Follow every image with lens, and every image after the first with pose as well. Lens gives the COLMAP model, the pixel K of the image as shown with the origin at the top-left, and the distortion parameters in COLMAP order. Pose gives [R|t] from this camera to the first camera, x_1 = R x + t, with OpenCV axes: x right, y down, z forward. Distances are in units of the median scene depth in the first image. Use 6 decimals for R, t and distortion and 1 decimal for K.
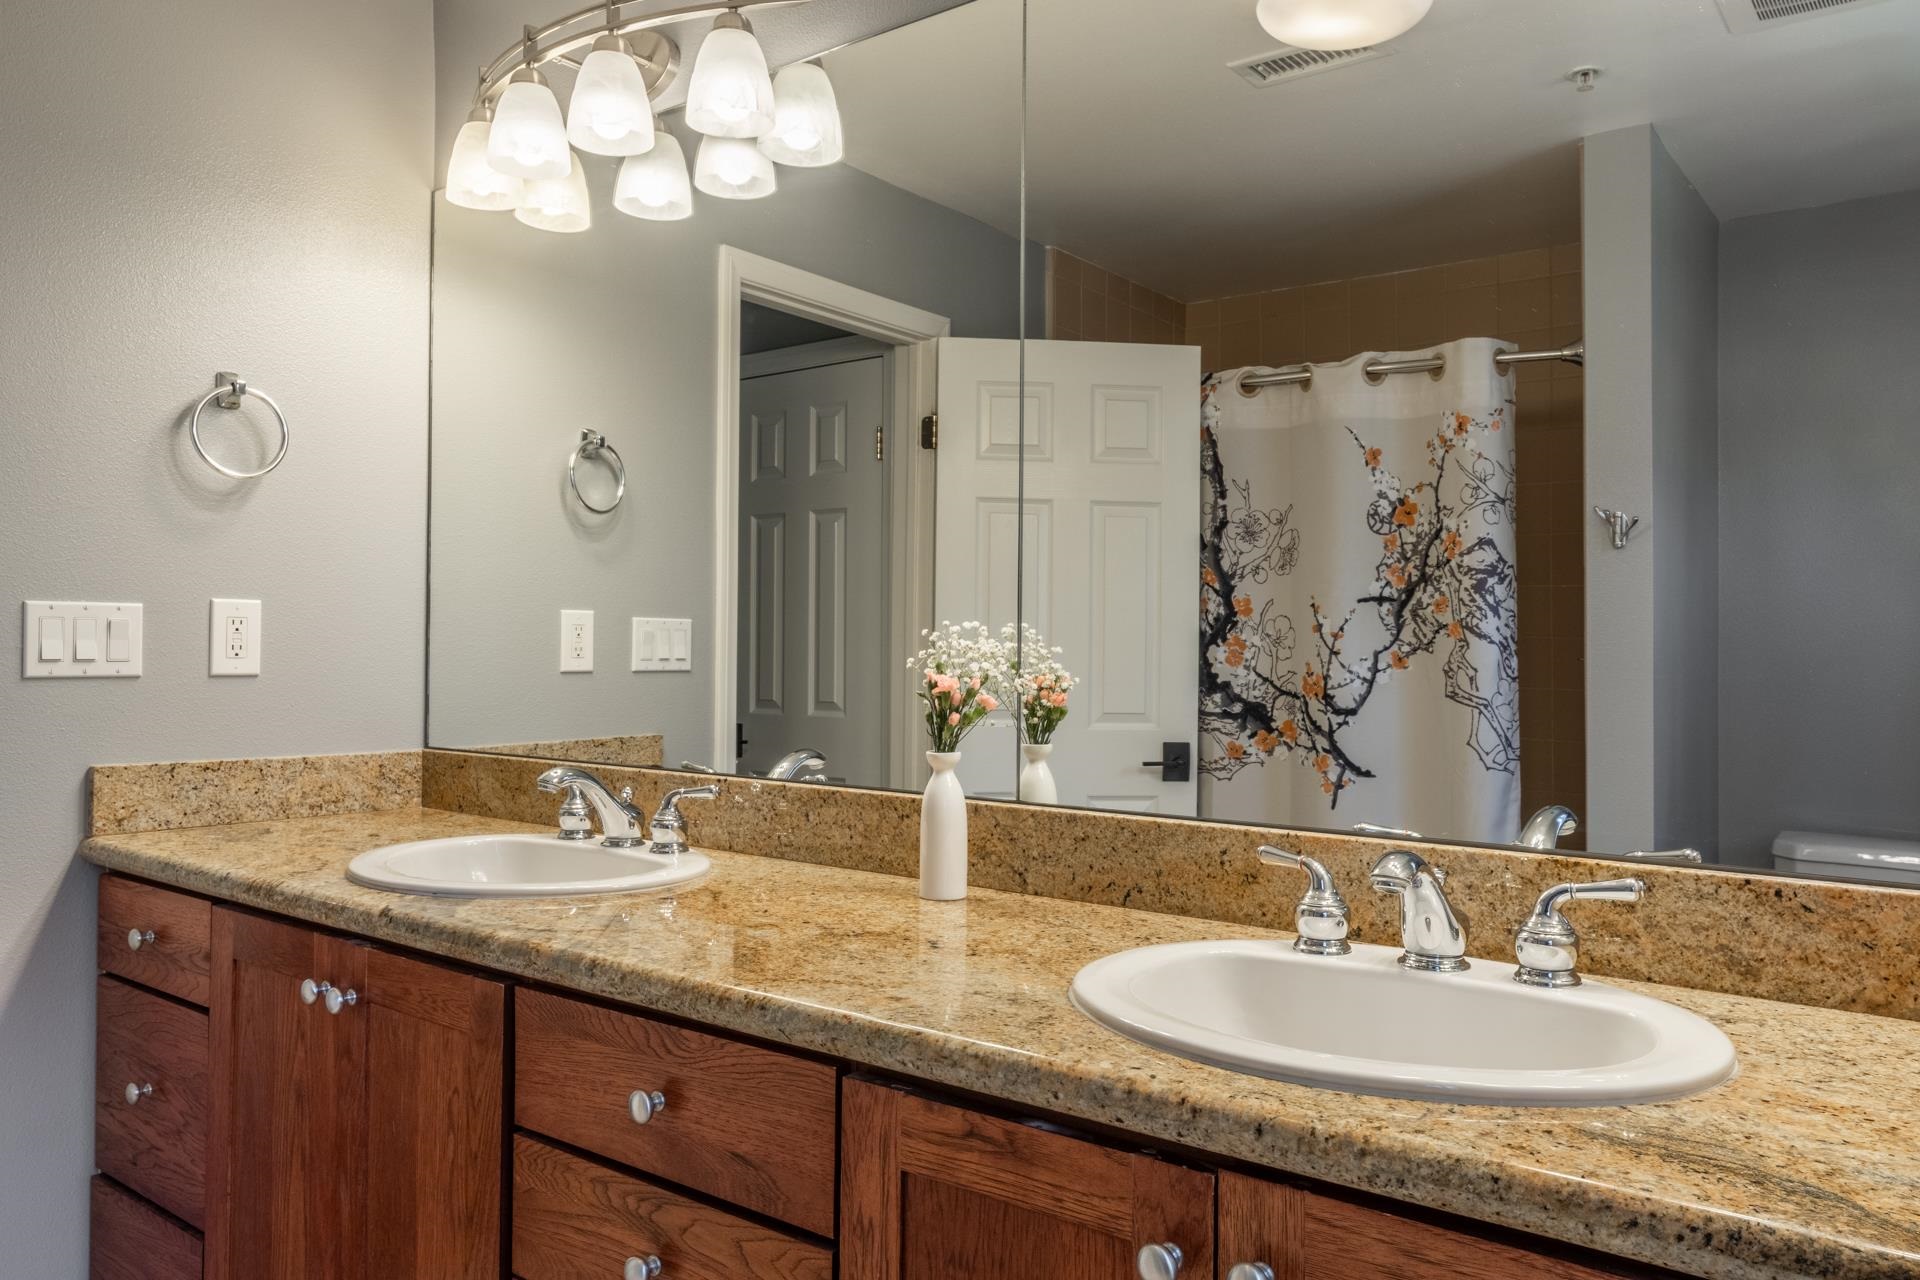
lens RADIAL K [[1373.8, 0, 960.0], [0, 1373.8, 640.0], [0, 0, 1]] dist [0.001112, -0.000190]
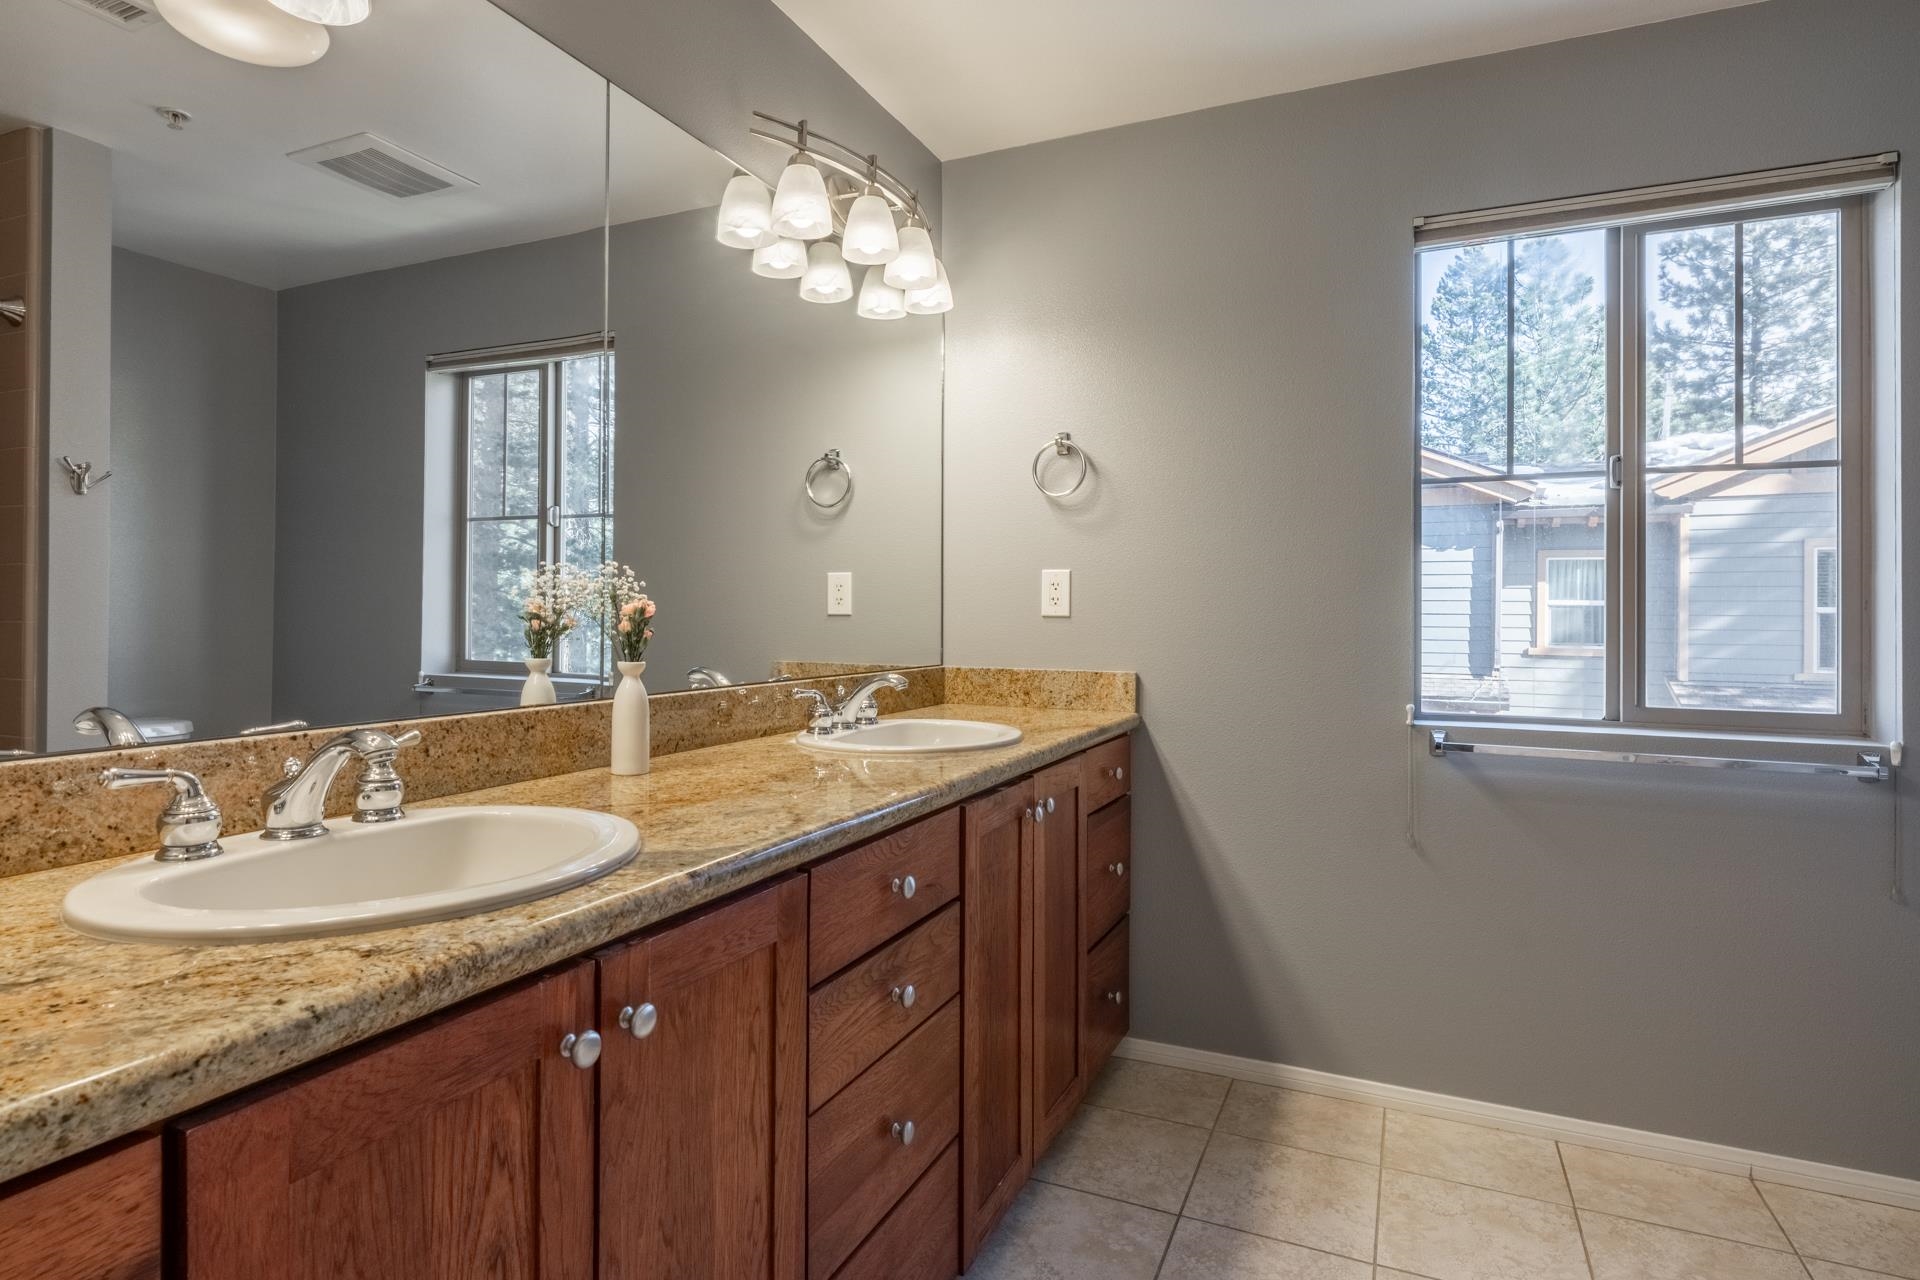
lens RADIAL K [[1014.1, 0, 935.5], [0, 1014.1, 606.3], [0, 0, 1]] dist [-0.005069, -0.002026]
pose [[-0.210821, -0.005655, 0.977508, -0.957466], [-0.015090, 0.999883, 0.002530, 0.021751], [-0.977408, -0.014217, -0.210881, 0.877848]]
